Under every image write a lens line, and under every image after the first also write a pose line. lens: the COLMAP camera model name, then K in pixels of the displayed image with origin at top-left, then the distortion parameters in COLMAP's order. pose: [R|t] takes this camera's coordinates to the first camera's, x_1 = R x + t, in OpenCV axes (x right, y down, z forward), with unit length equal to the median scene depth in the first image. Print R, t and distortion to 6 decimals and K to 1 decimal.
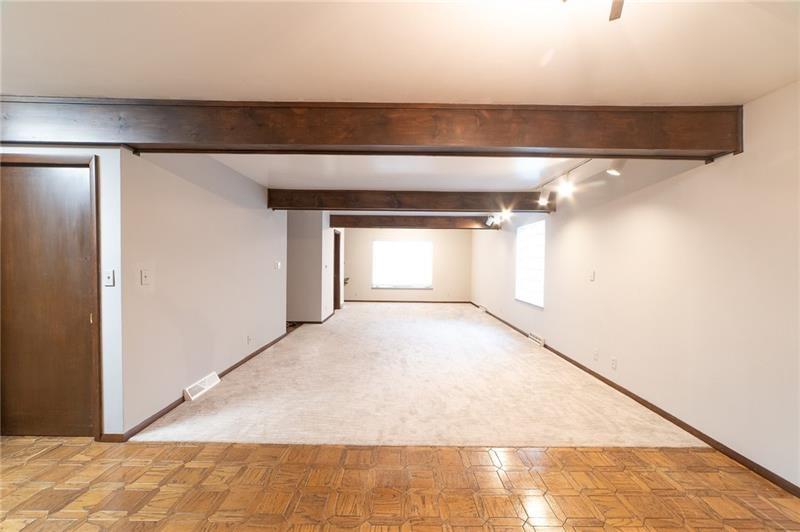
lens RADIAL K [[306.3, 0, 399.9], [0, 306.3, 268.2], [0, 0, 1]] dist [-0.015511, 0.000187]
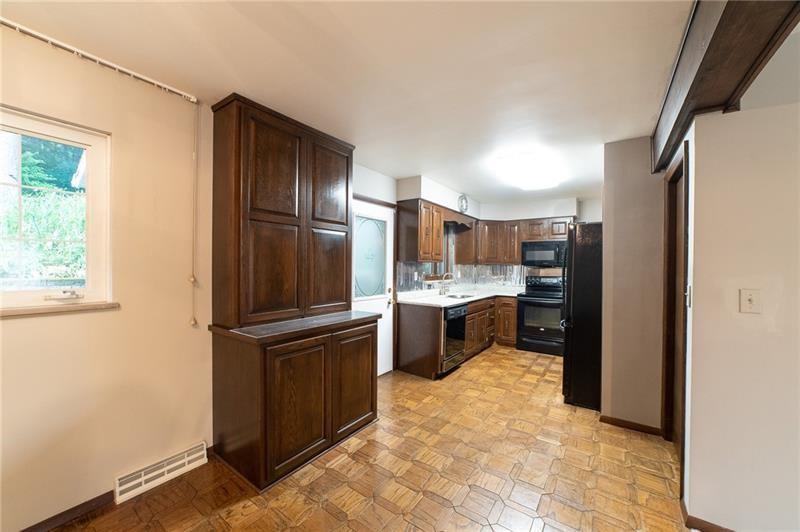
lens RADIAL K [[306.3, 0, 399.9], [0, 306.3, 268.2], [0, 0, 1]] dist [-0.015511, 0.000187]
pose [[-0.579369, -0.011149, -0.814989, 0.064821], [-0.032984, 0.999408, 0.009777, -0.019589], [0.814398, 0.032546, -0.579393, 0.782817]]
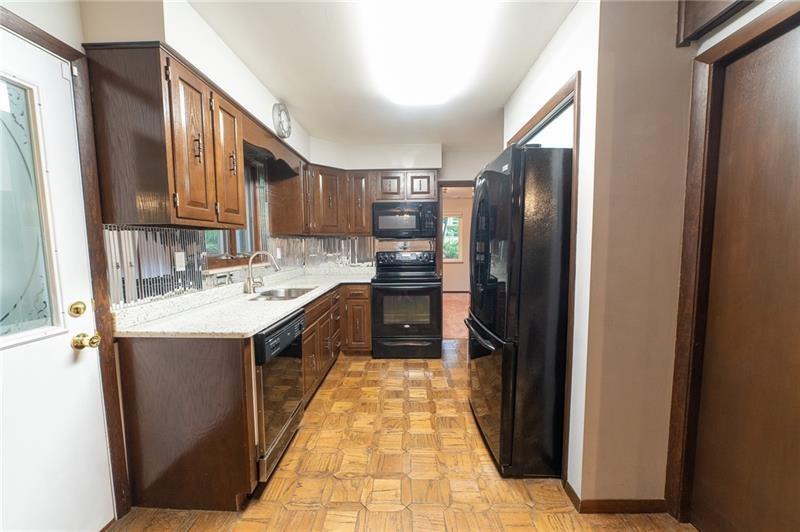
lens RADIAL K [[306.3, 0, 399.9], [0, 306.3, 268.2], [0, 0, 1]] dist [-0.015511, 0.000187]
pose [[-0.028094, 0.071125, -0.997072, -0.710946], [-0.009636, 0.997400, 0.071420, -0.001655], [0.999559, 0.011614, -0.027335, 0.394423]]
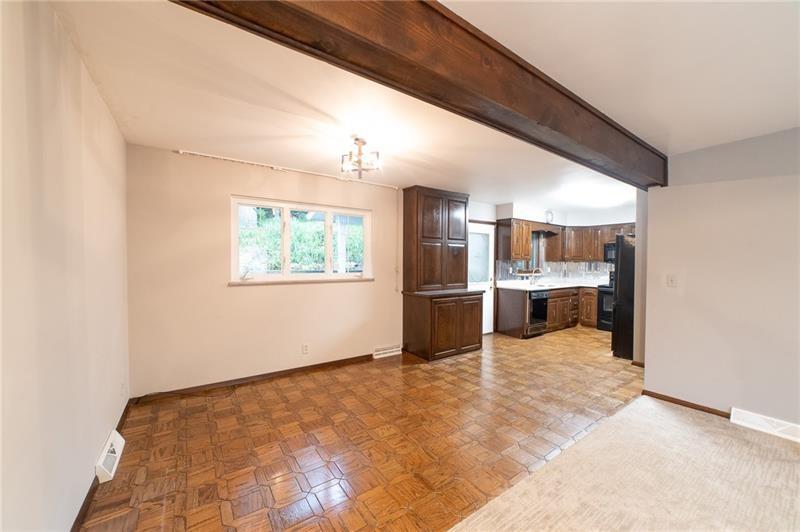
lens RADIAL K [[306.3, 0, 399.9], [0, 306.3, 268.2], [0, 0, 1]] dist [-0.015511, 0.000187]
pose [[-0.817655, -0.004664, -0.575689, 0.795009], [-0.028175, 0.999093, 0.031924, -0.031564], [0.575018, 0.042323, -0.817045, 1.390071]]
